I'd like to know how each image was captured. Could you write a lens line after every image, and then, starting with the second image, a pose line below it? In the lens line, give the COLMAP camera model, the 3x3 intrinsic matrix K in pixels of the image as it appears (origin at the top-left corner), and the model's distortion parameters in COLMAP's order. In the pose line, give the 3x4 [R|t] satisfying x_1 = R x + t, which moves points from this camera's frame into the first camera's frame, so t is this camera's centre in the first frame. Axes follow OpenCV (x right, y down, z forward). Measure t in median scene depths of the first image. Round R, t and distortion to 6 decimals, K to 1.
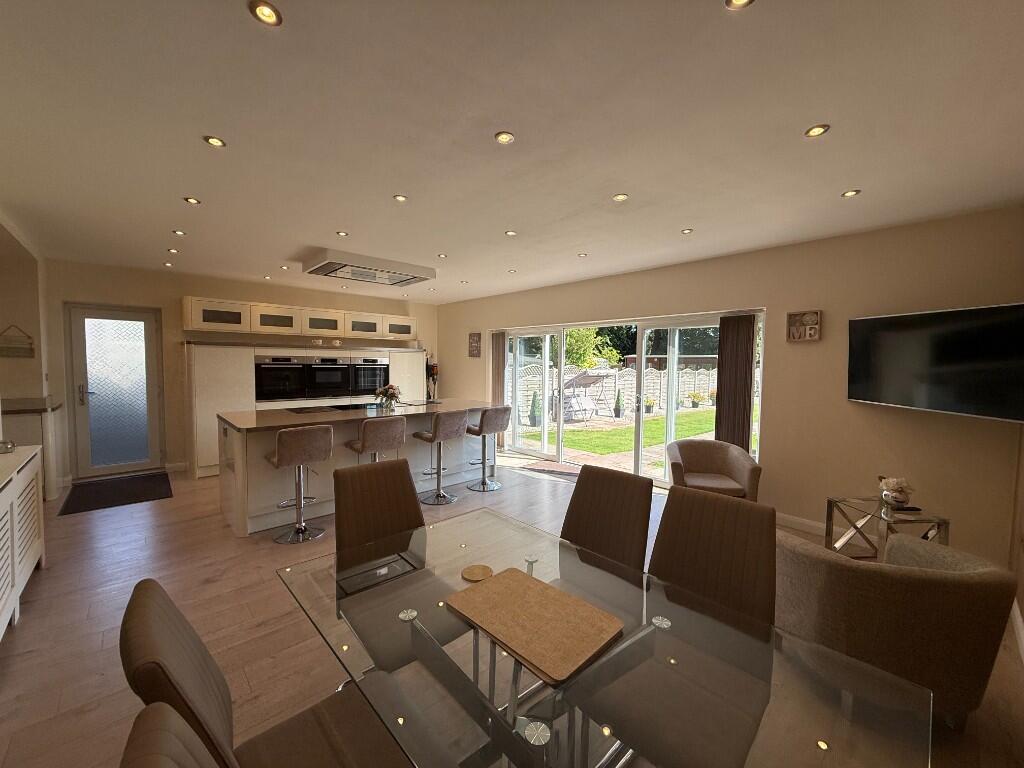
lens RADIAL K [[406.9, 0, 513.5], [0, 406.9, 382.3], [0, 0, 1]] dist [0.001030, -0.000215]
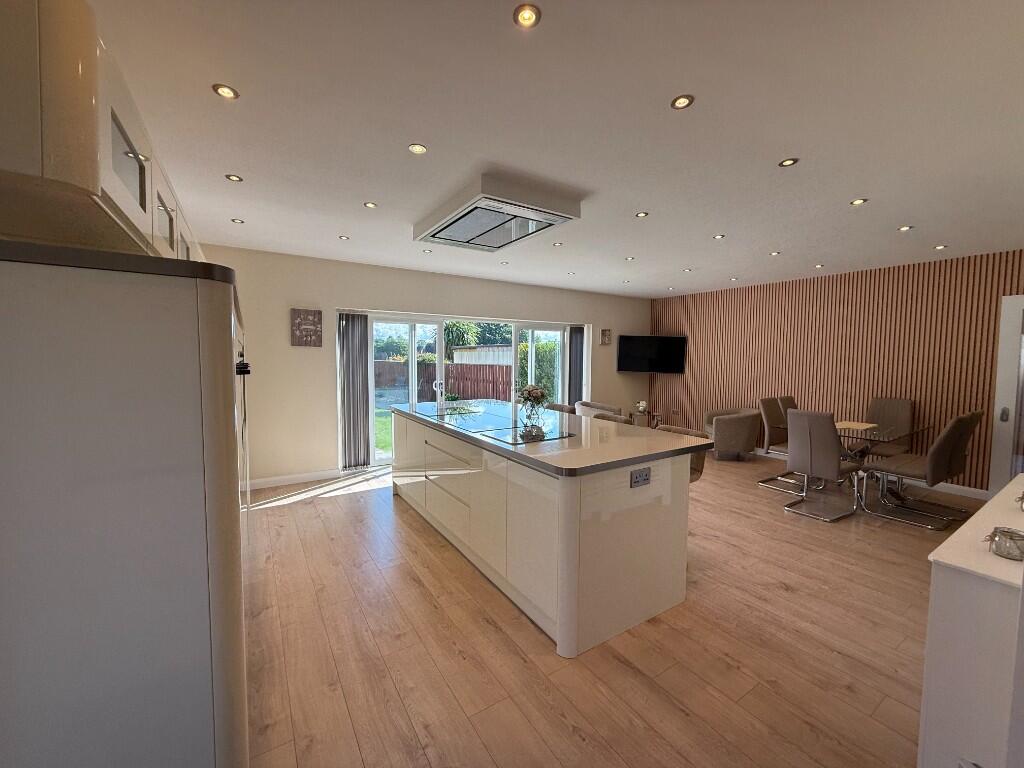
lens RADIAL K [[406.9, 0, 511.5], [0, 406.9, 381.3], [0, 0, 1]] dist [0.001030, -0.000215]
pose [[0.186300, -0.069517, 0.980030, -0.691931], [0.044718, 0.997060, 0.062225, -0.032555], [-0.981475, 0.032233, 0.188861, 0.564155]]
